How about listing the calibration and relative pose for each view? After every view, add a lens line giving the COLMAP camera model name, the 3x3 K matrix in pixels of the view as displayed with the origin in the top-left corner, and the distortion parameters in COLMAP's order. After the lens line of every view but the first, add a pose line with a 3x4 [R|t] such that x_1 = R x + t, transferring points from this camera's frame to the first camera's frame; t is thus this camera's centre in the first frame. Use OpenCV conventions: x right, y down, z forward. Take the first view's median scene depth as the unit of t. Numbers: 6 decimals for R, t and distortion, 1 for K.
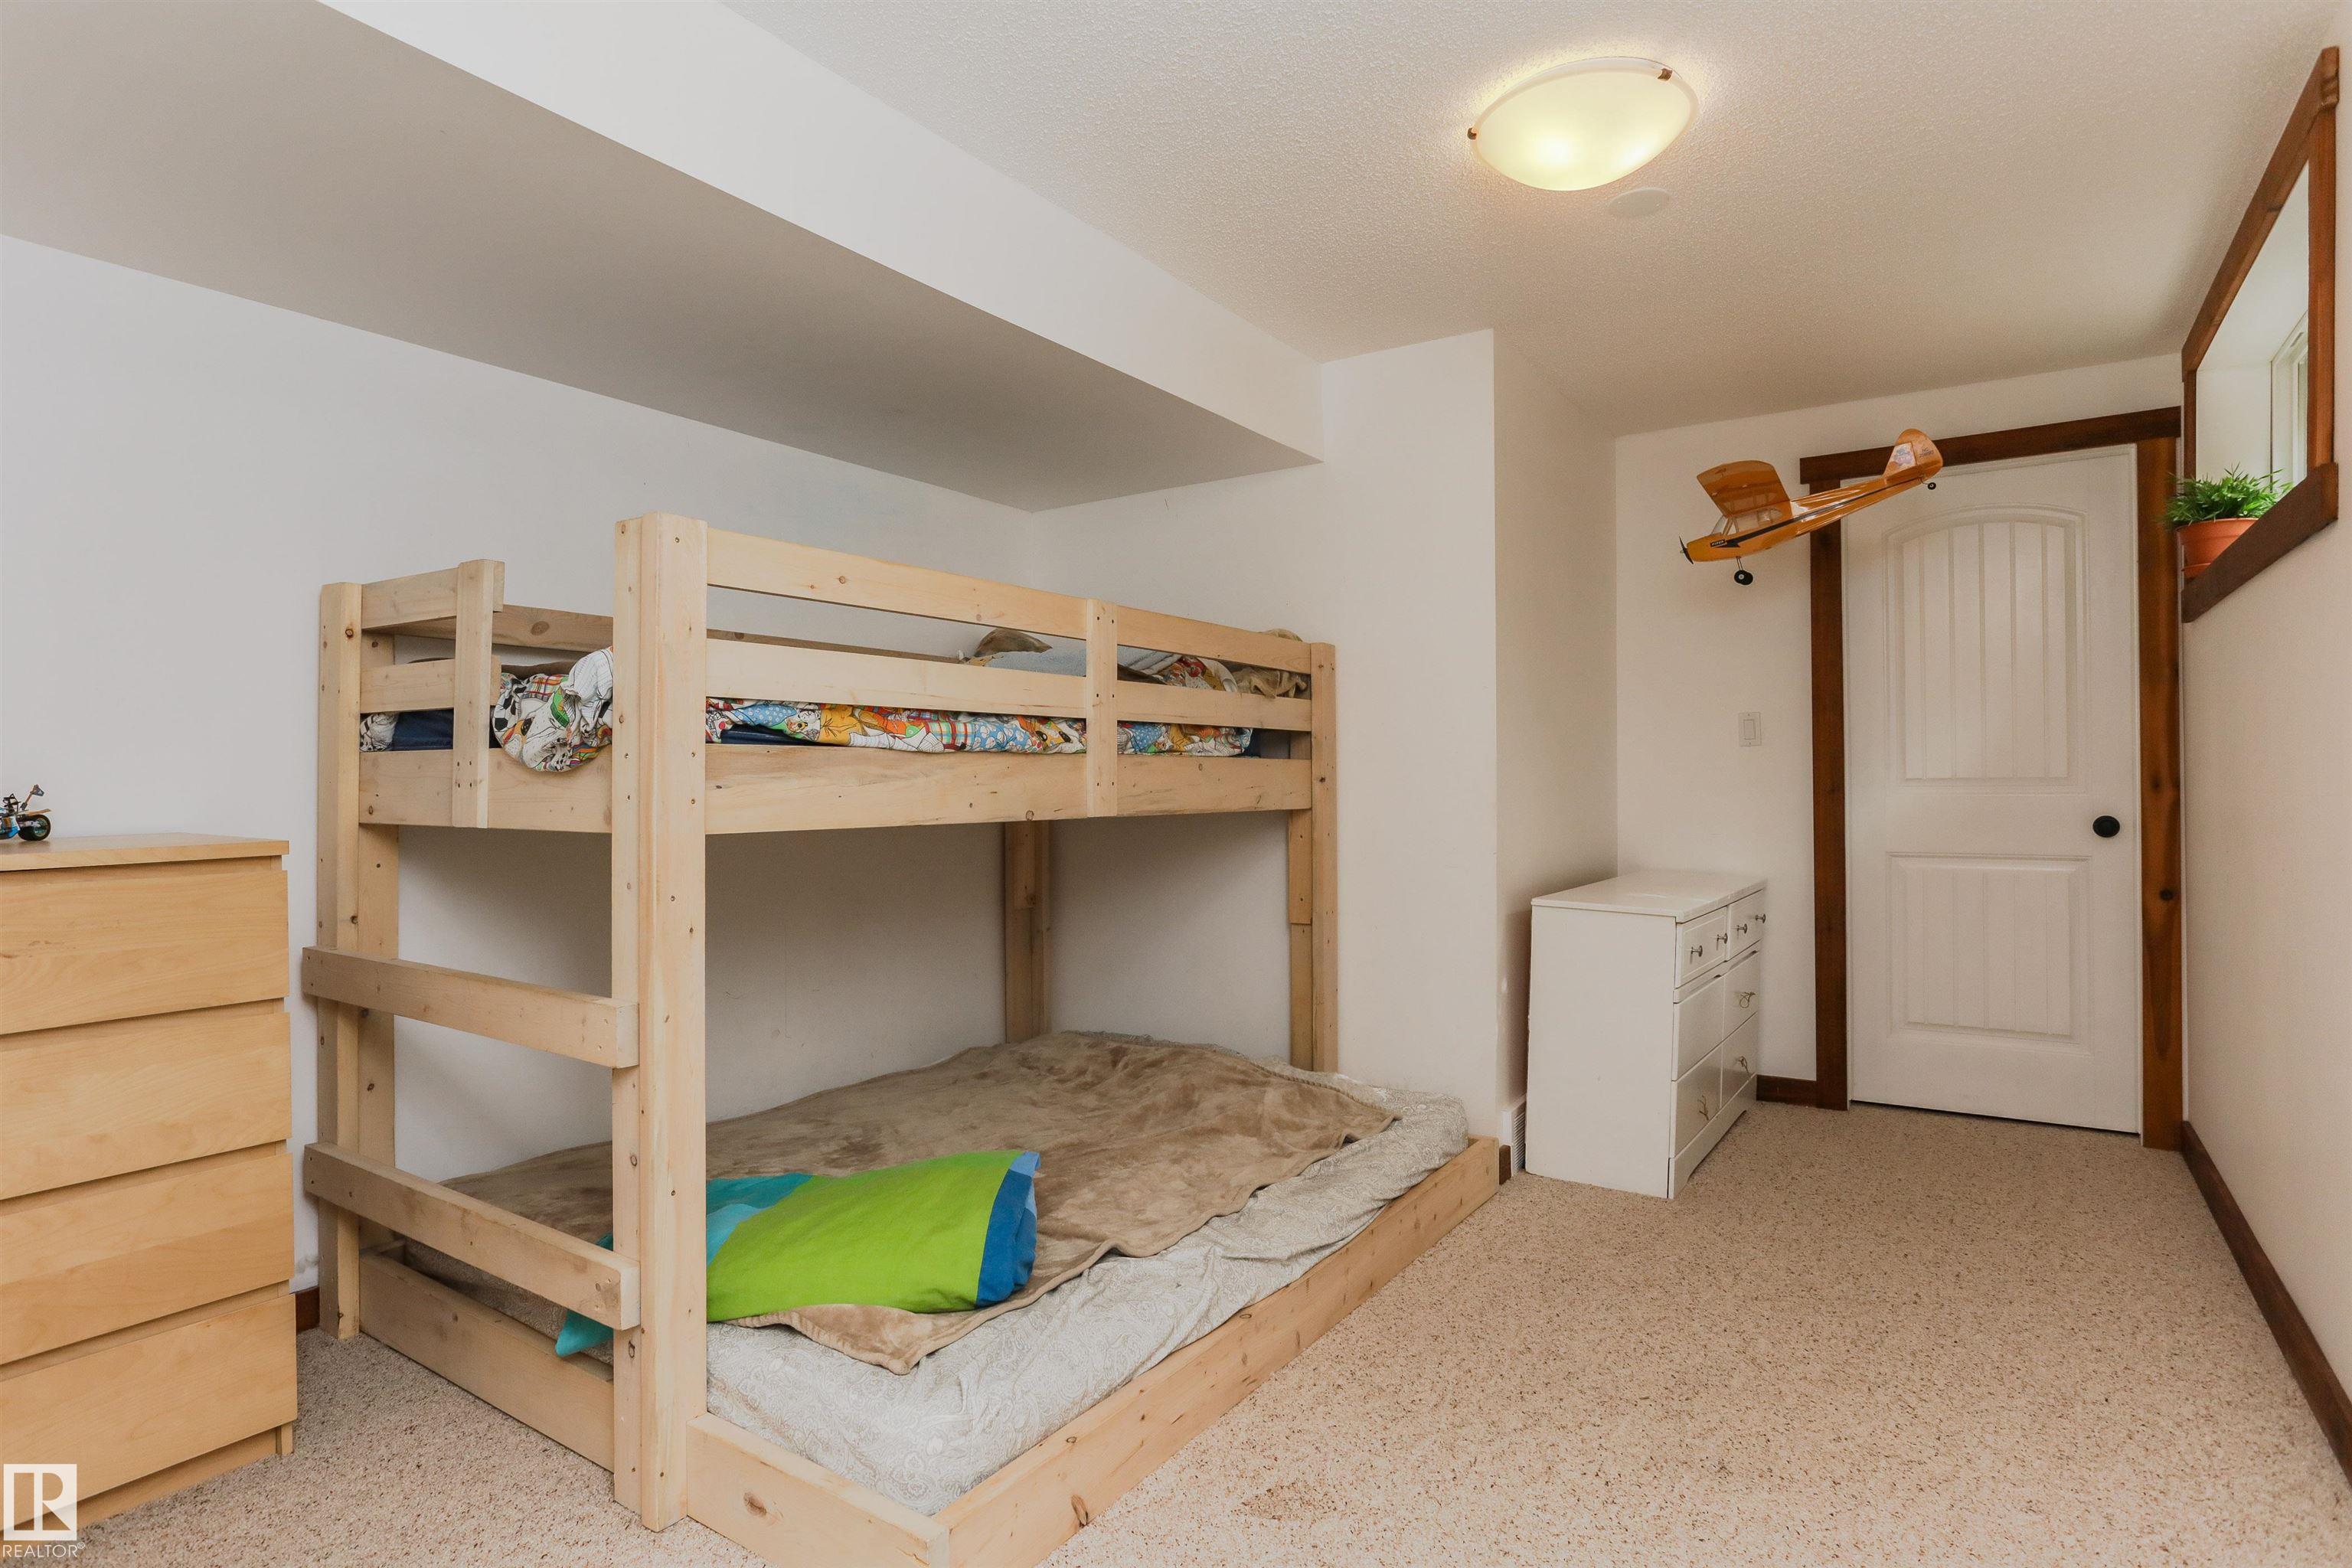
lens RADIAL K [[1245.9, 0, 1175.2], [0, 1245.9, 793.9], [0, 0, 1]] dist [-0.007072, -0.000209]
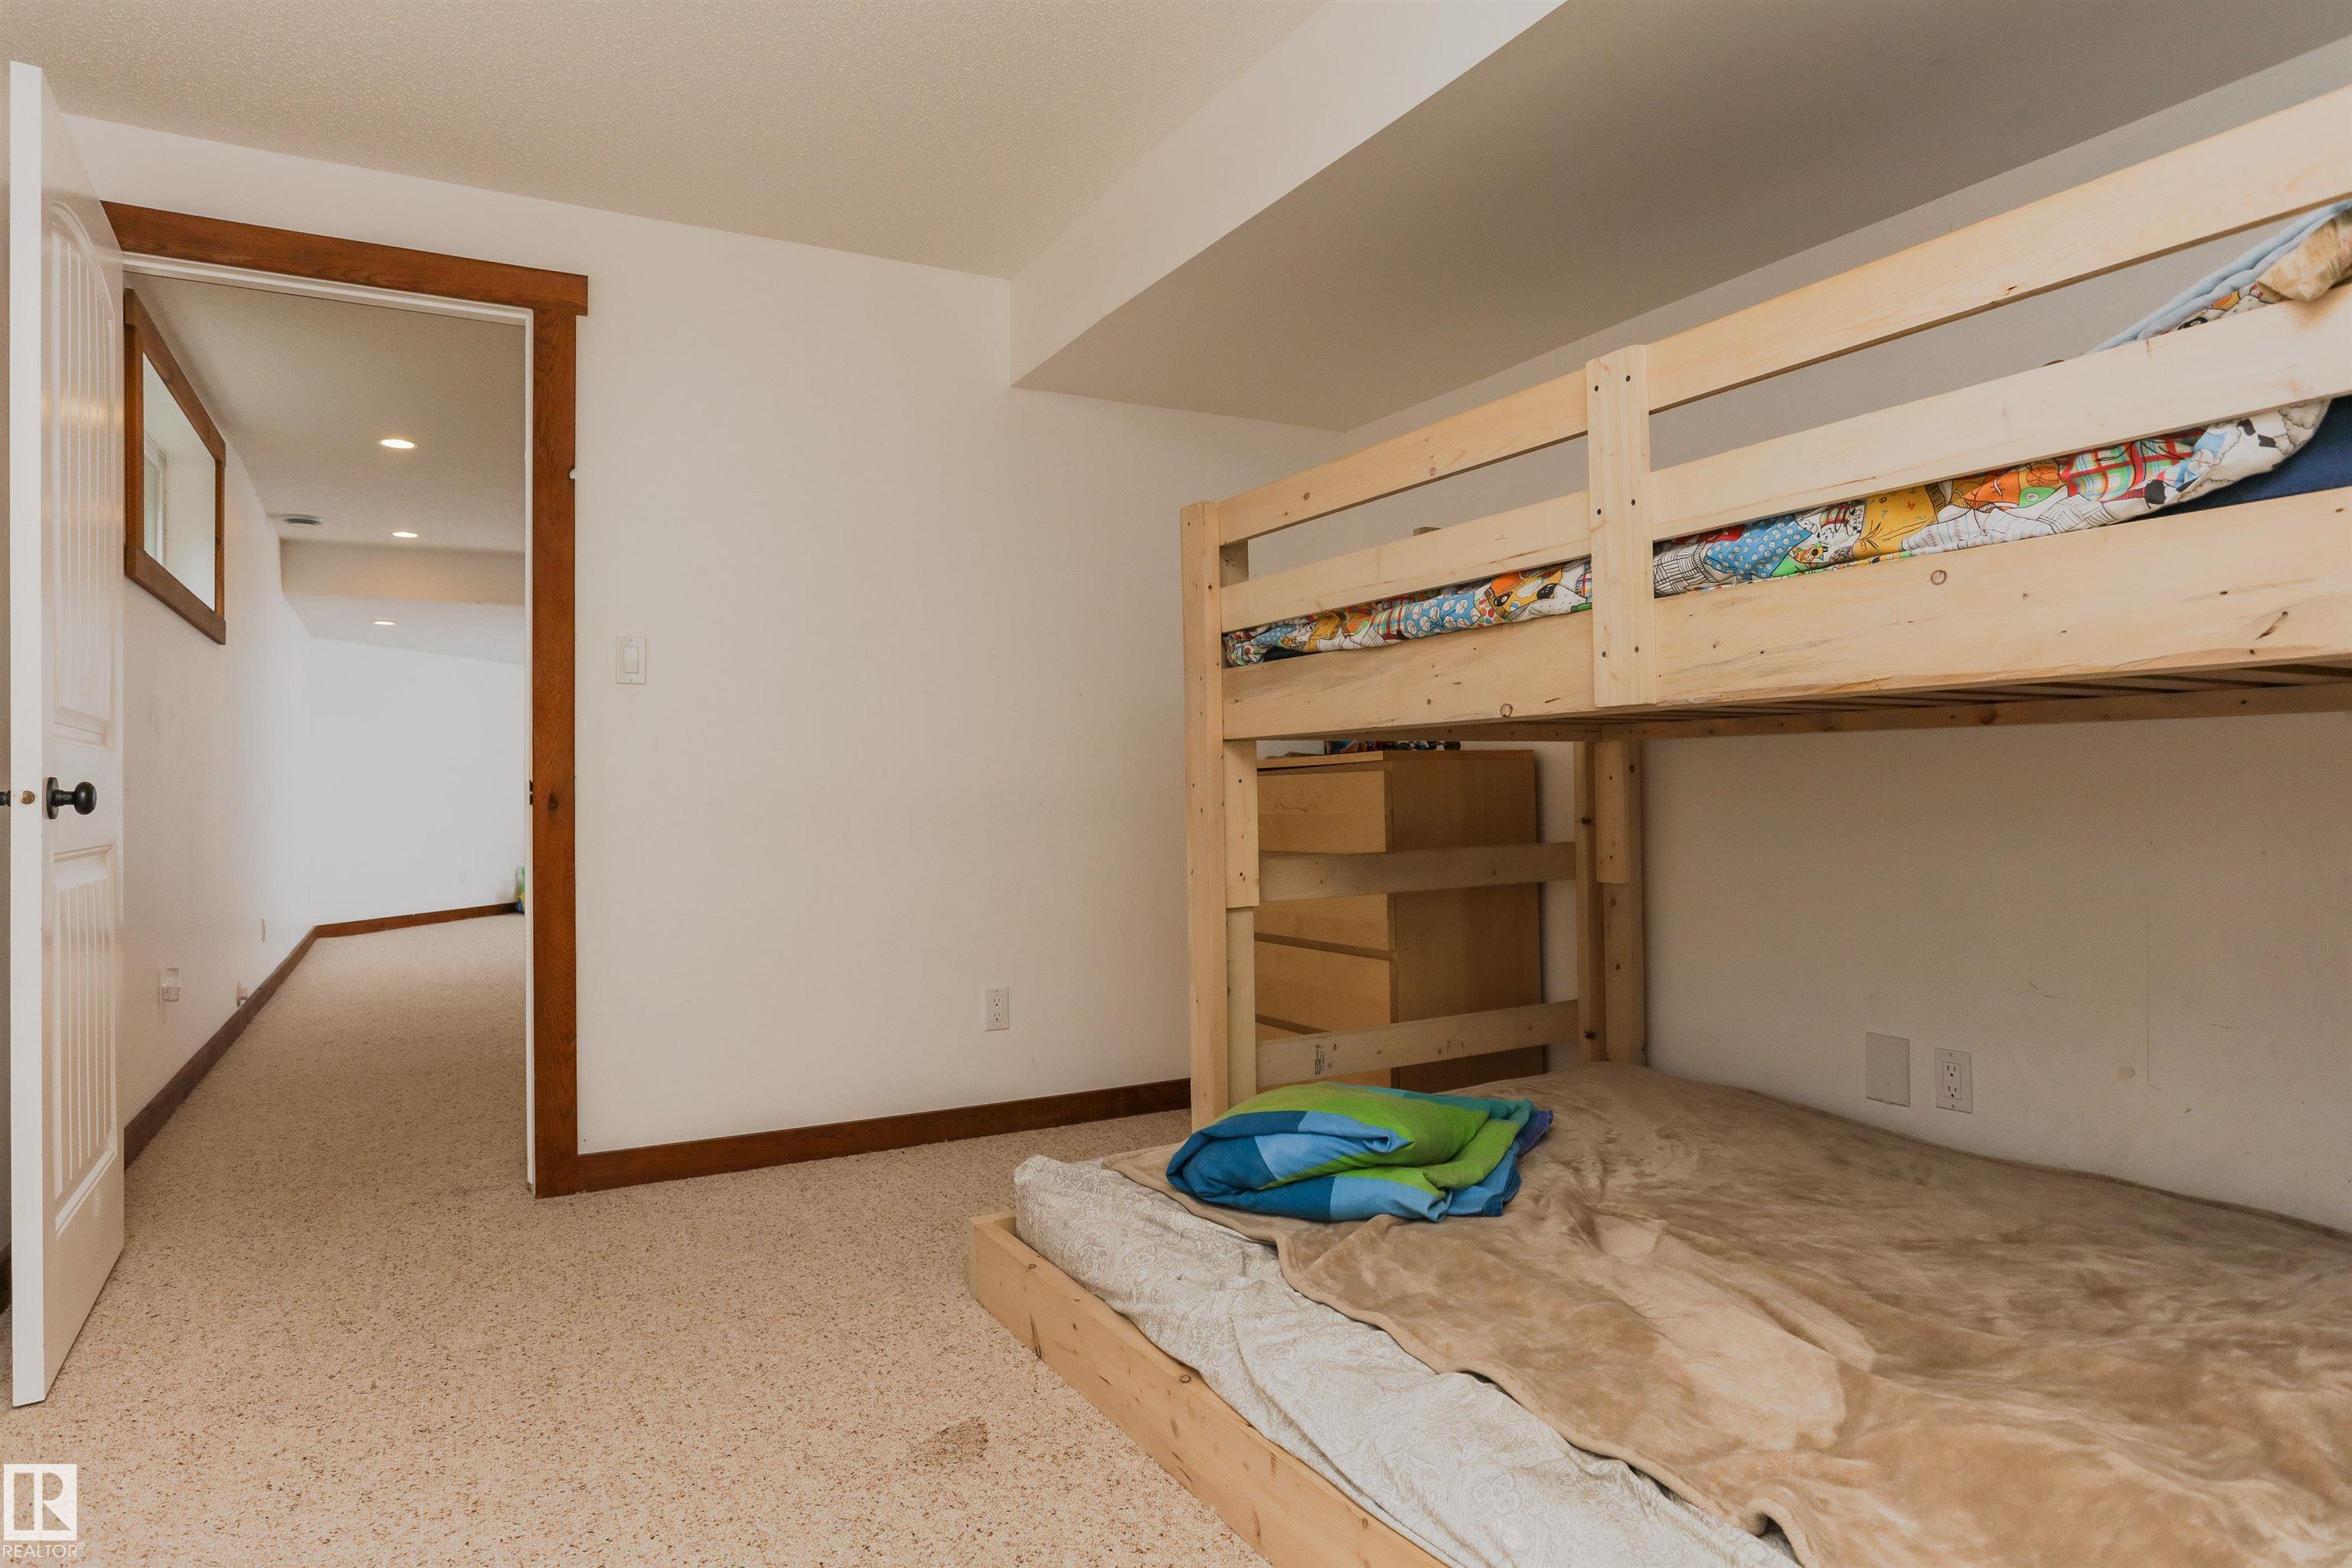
lens RADIAL K [[1349.8, 0, 1176.2], [0, 1349.8, 771.2], [0, 0, 1]] dist [0.003884, 0.000387]
pose [[-0.445062, 0.005782, -0.895481, 0.733464], [0.016376, 0.999864, -0.001683, 0.055486], [0.895350, -0.015413, -0.445096, 1.281052]]
